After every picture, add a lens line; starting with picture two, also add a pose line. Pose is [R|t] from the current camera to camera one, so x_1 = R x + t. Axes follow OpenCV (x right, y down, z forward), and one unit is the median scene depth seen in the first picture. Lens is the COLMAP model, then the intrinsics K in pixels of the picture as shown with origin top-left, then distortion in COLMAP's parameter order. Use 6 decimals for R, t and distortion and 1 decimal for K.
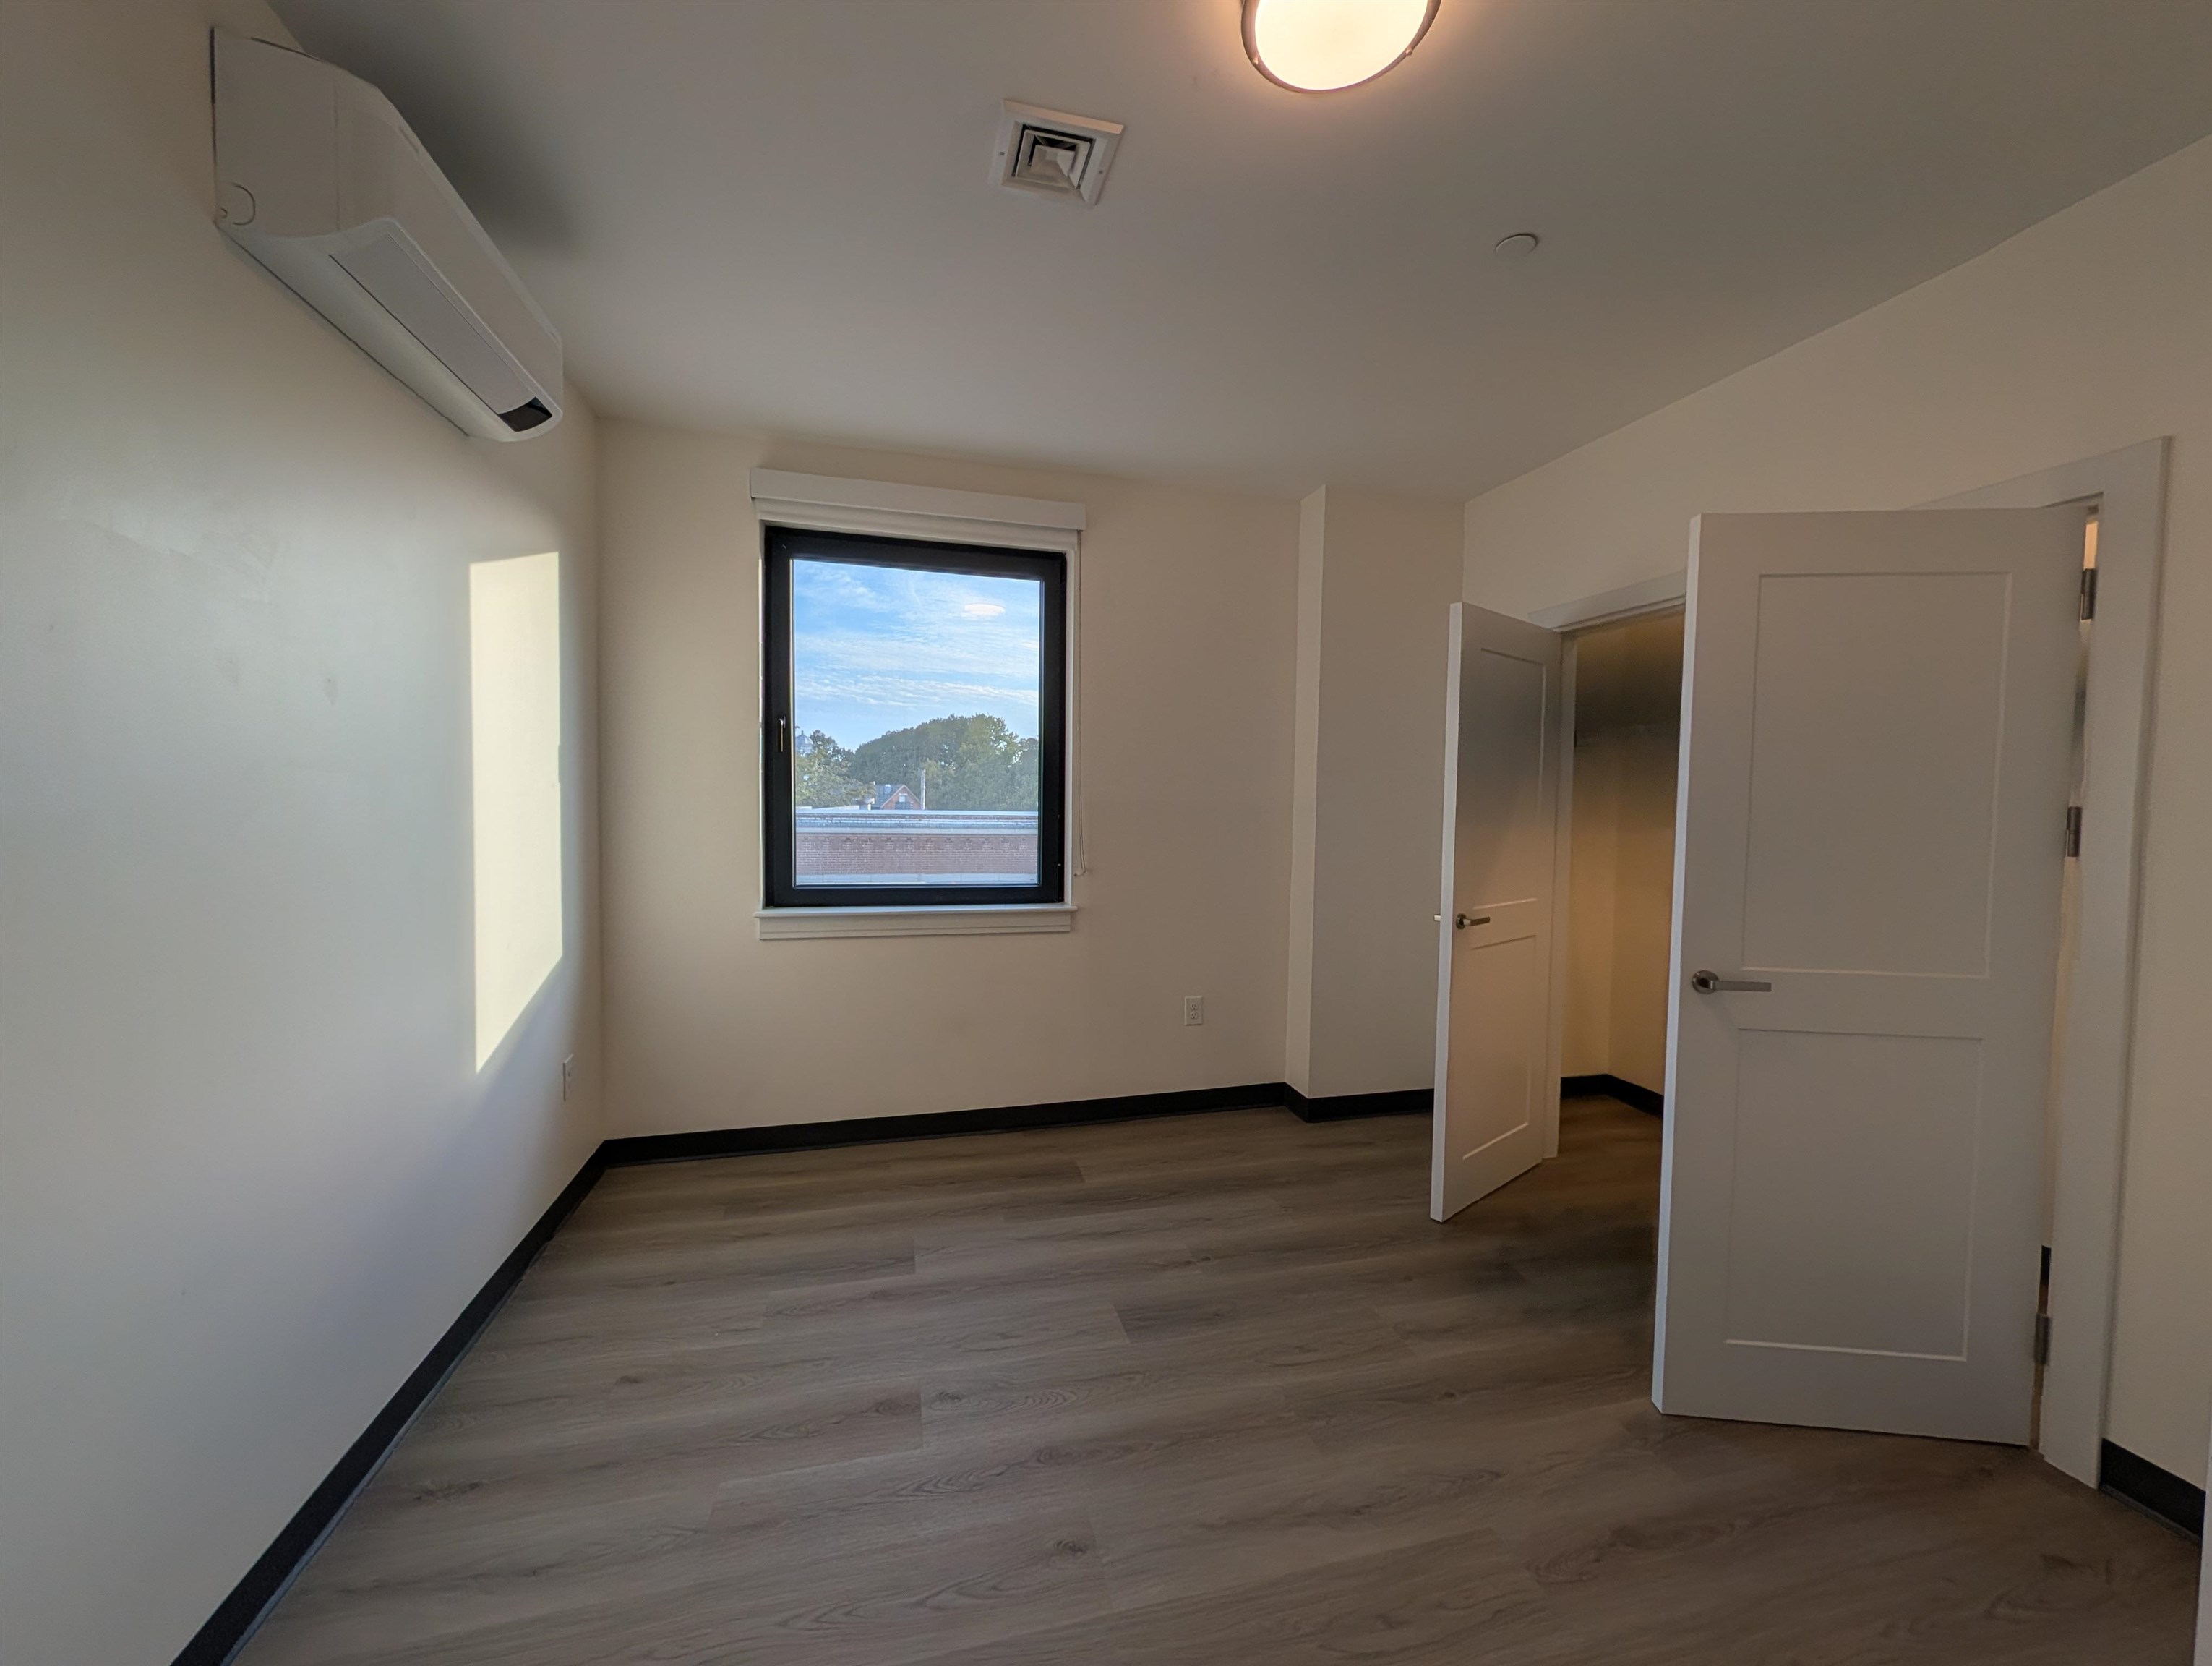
lens RADIAL K [[854.6, 0, 1112.1], [0, 854.6, 829.1], [0, 0, 1]] dist [0.002300, 0.000165]
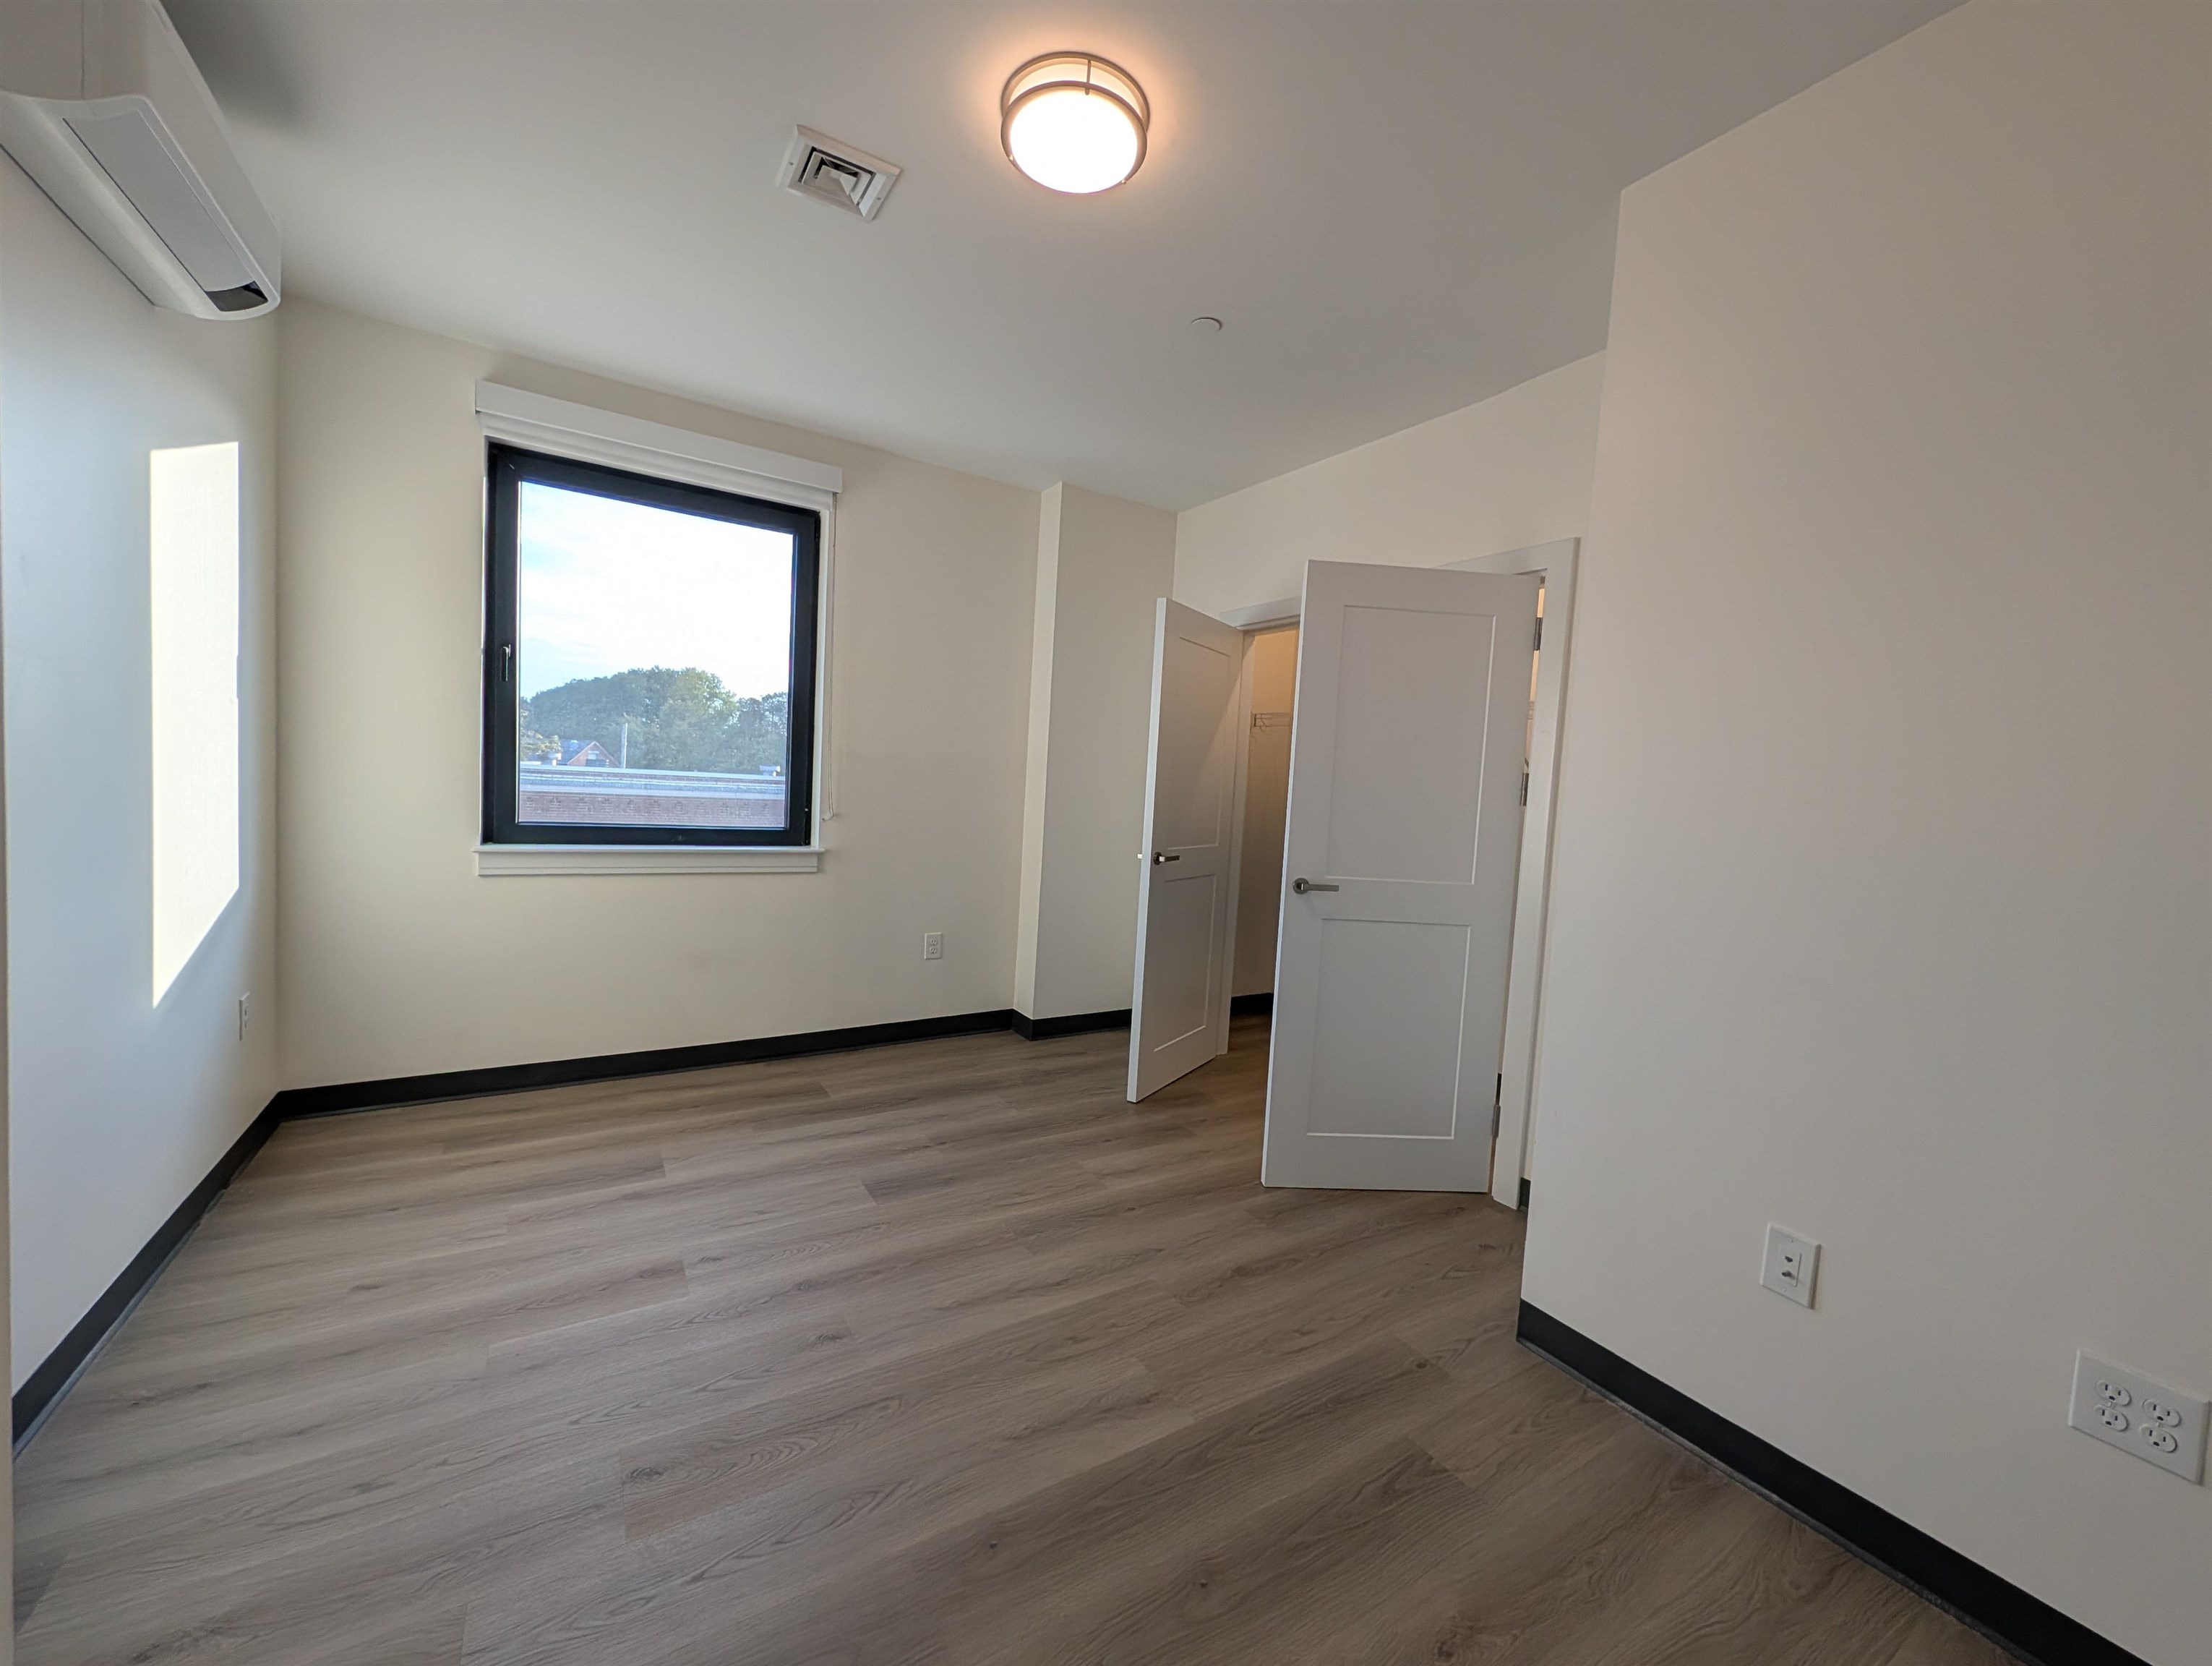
lens RADIAL K [[854.6, 0, 1112.1], [0, 854.6, 829.1], [0, 0, 1]] dist [0.002300, 0.000165]
pose [[0.952625, 0.020623, 0.303446, -0.029833], [-0.029443, 0.999266, 0.024521, 0.038150], [-0.302717, -0.032294, 0.952533, -0.156985]]
